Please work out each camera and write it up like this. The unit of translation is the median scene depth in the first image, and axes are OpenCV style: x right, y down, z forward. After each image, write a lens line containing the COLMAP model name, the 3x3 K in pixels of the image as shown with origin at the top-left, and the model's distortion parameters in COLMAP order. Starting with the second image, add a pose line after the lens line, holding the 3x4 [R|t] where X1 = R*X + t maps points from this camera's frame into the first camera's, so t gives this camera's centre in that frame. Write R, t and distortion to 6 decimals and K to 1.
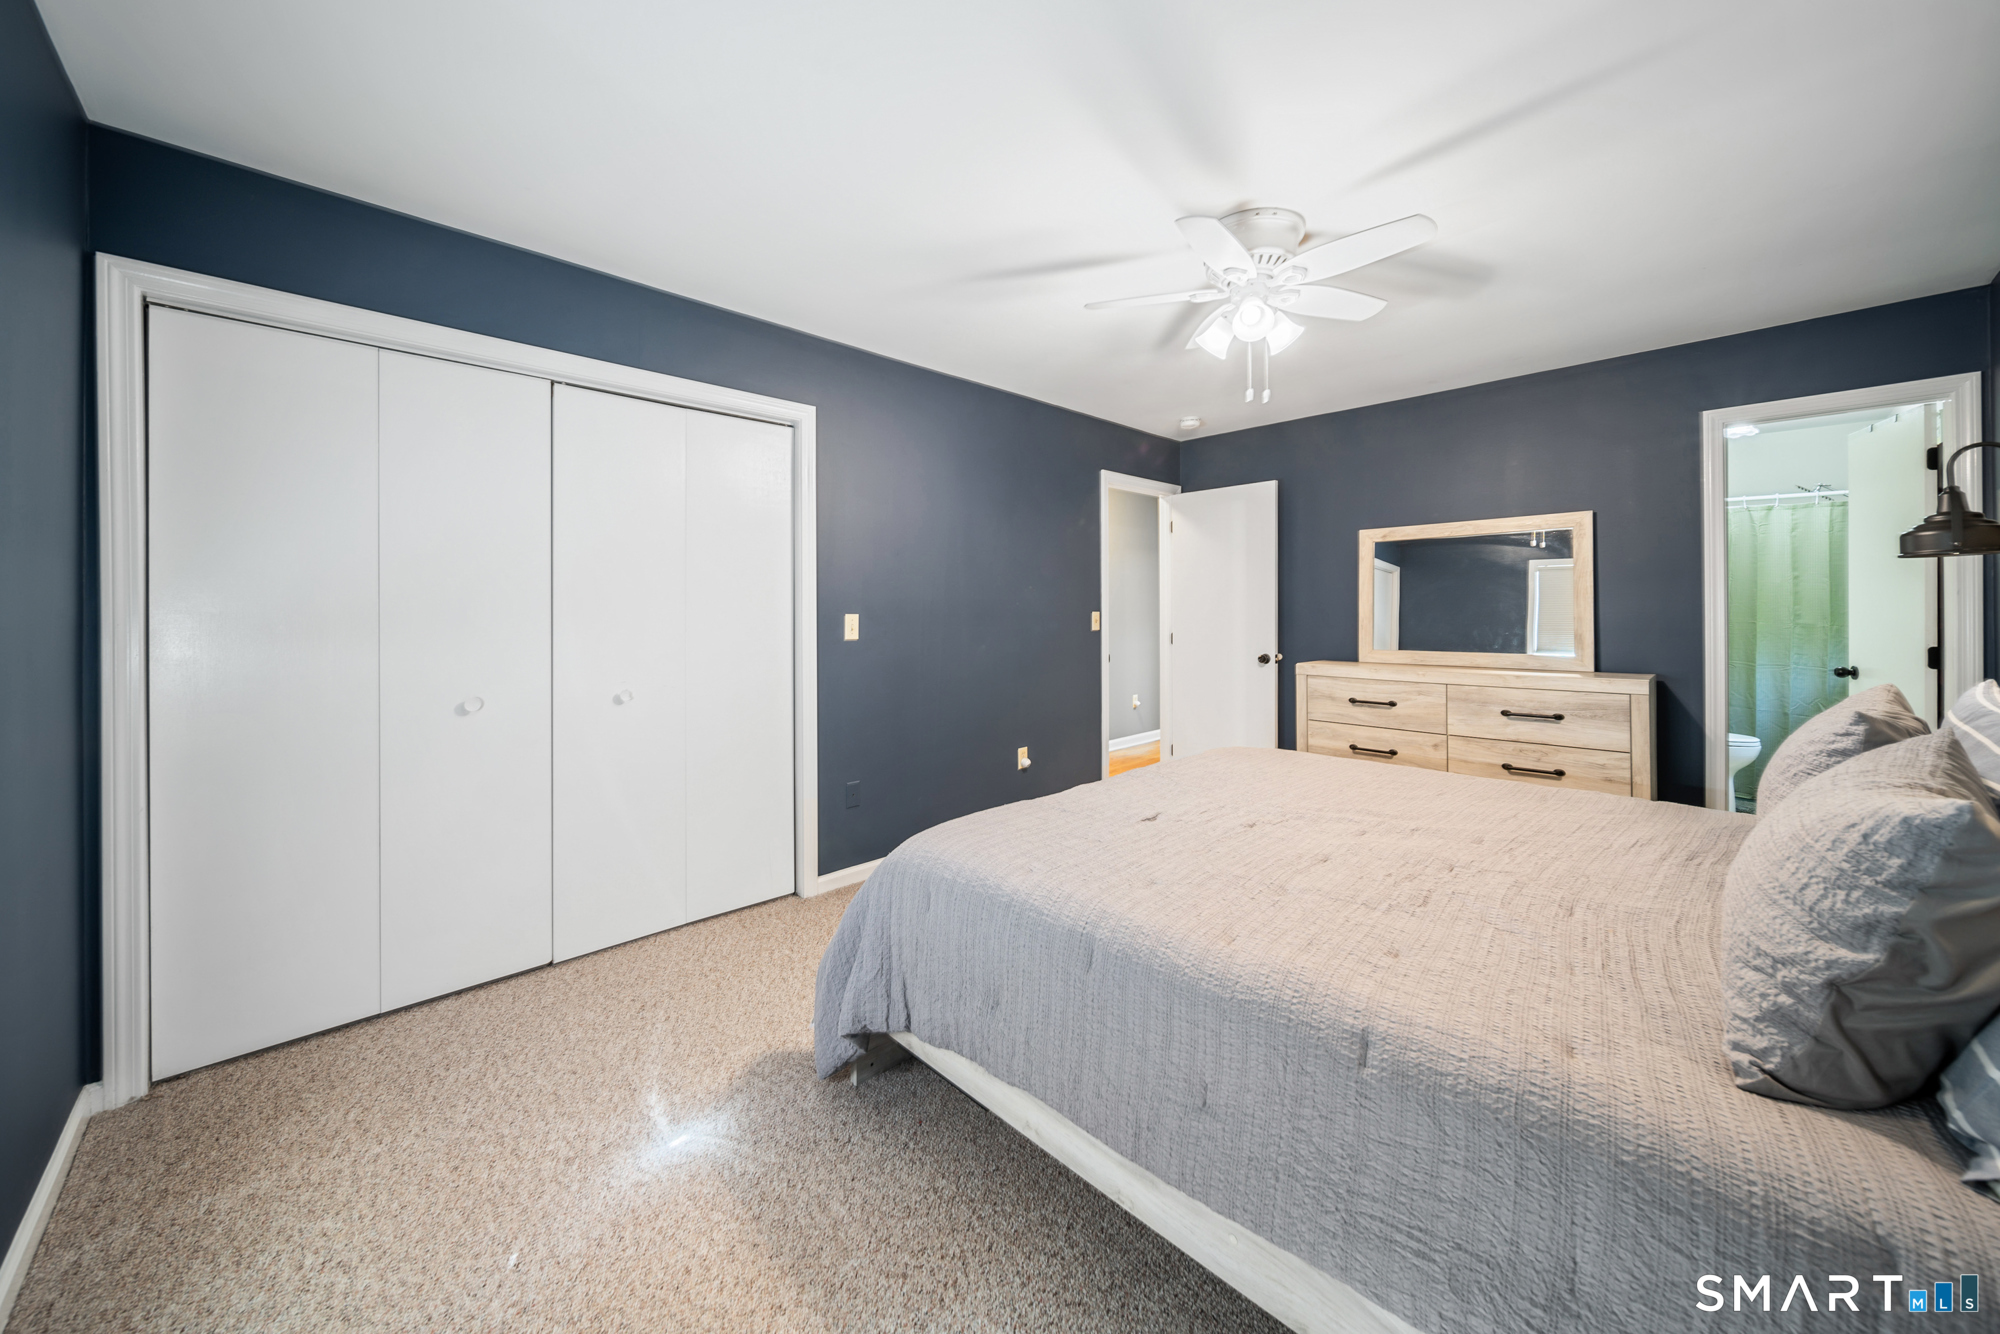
lens RADIAL K [[704.8, 0, 996.1], [0, 704.8, 655.7], [0, 0, 1]] dist [-0.000549, -0.000093]
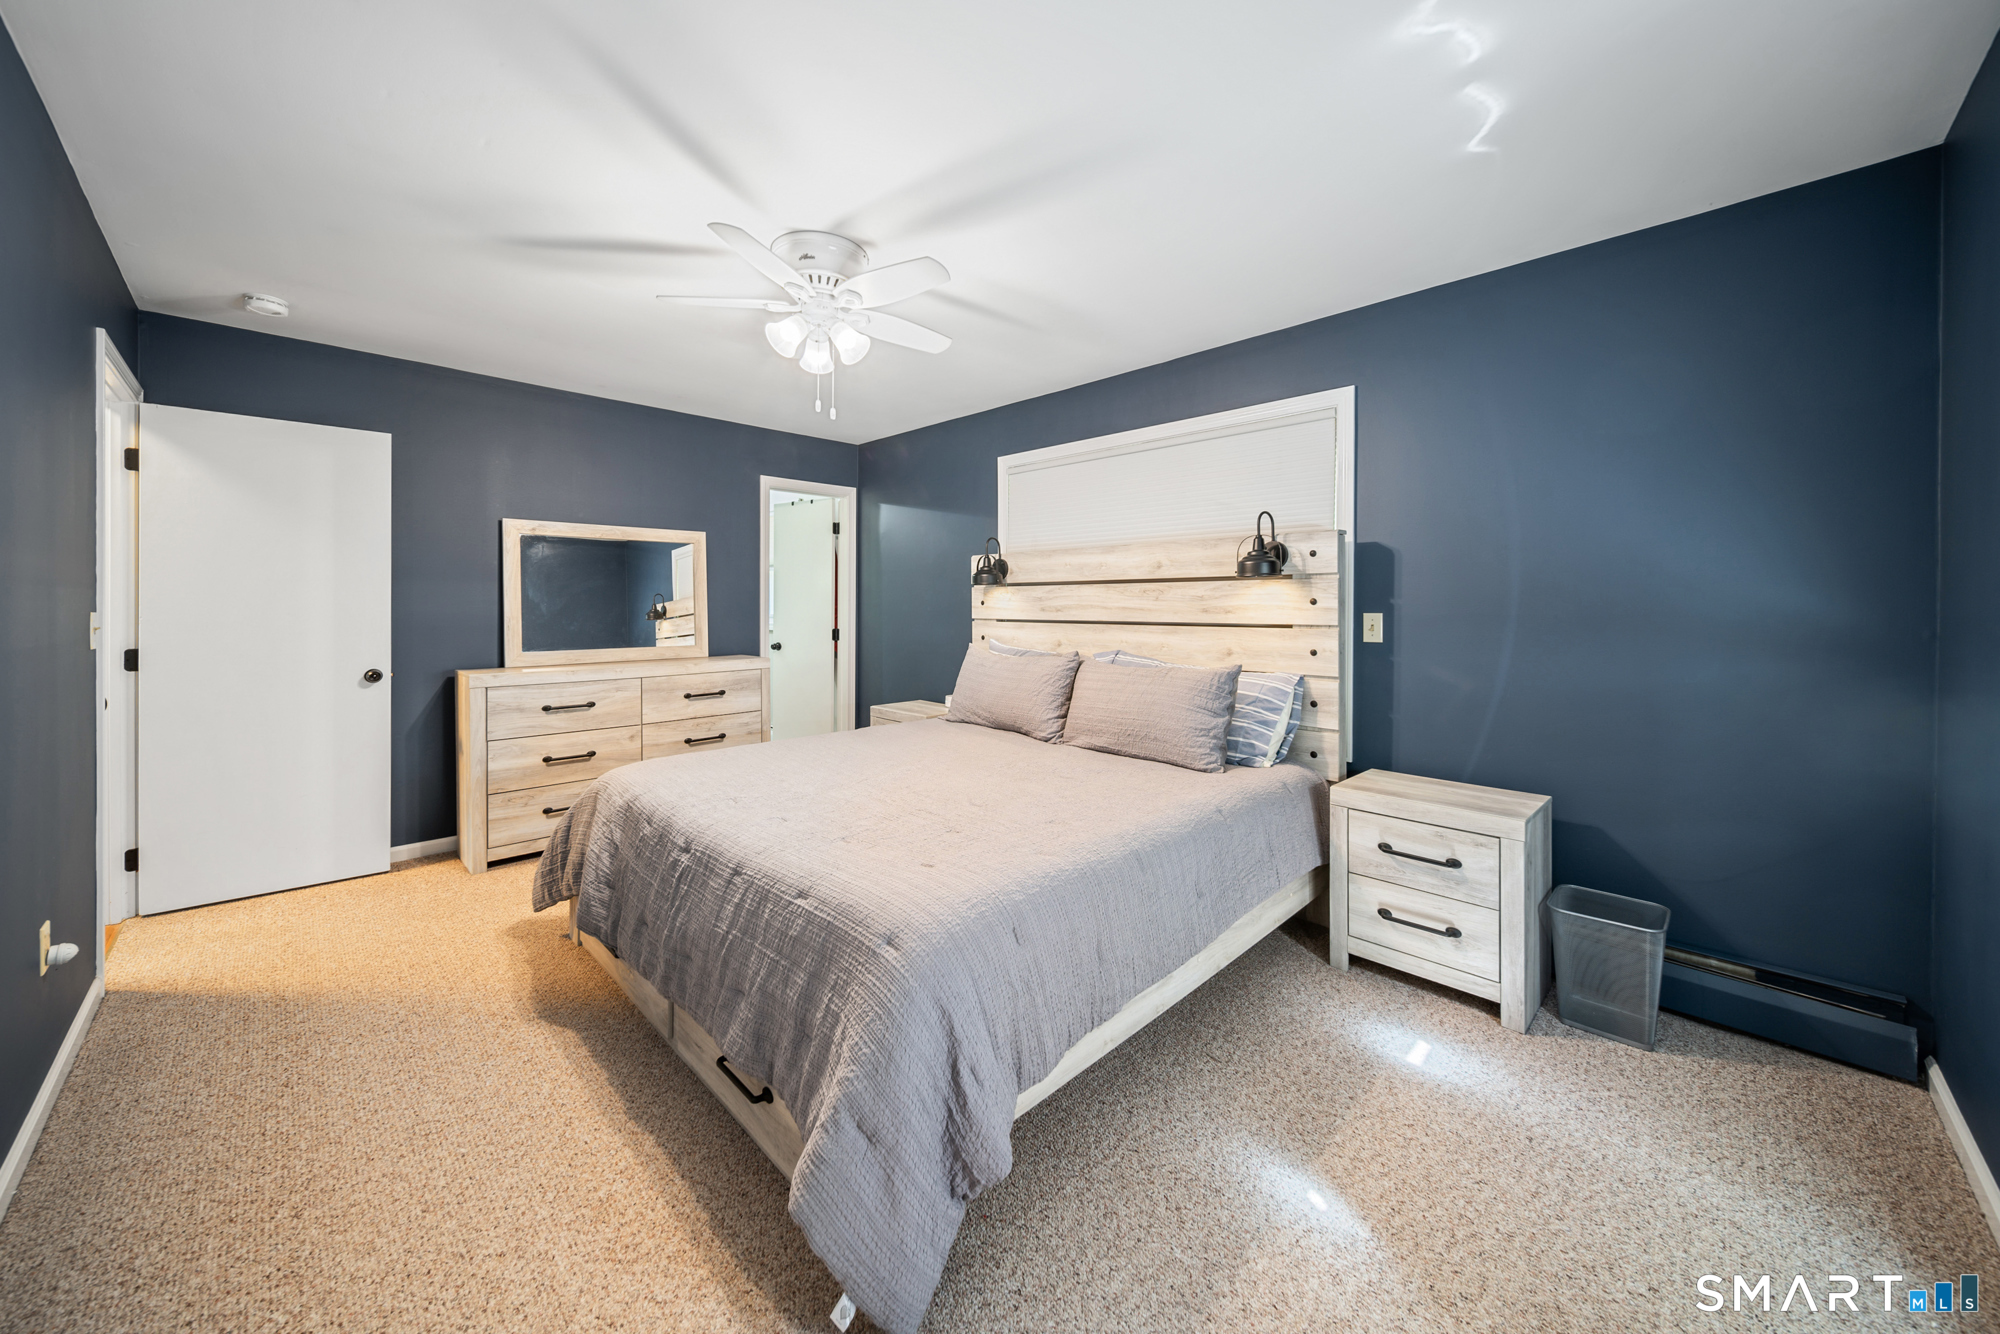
lens RADIAL K [[704.8, 0, 996.1], [0, 704.8, 655.7], [0, 0, 1]] dist [-0.000549, -0.000093]
pose [[-0.000406, -0.065380, 0.997860, -0.470936], [0.064151, 0.995803, 0.065271, -0.030977], [-0.997940, 0.064041, 0.003790, 0.489468]]
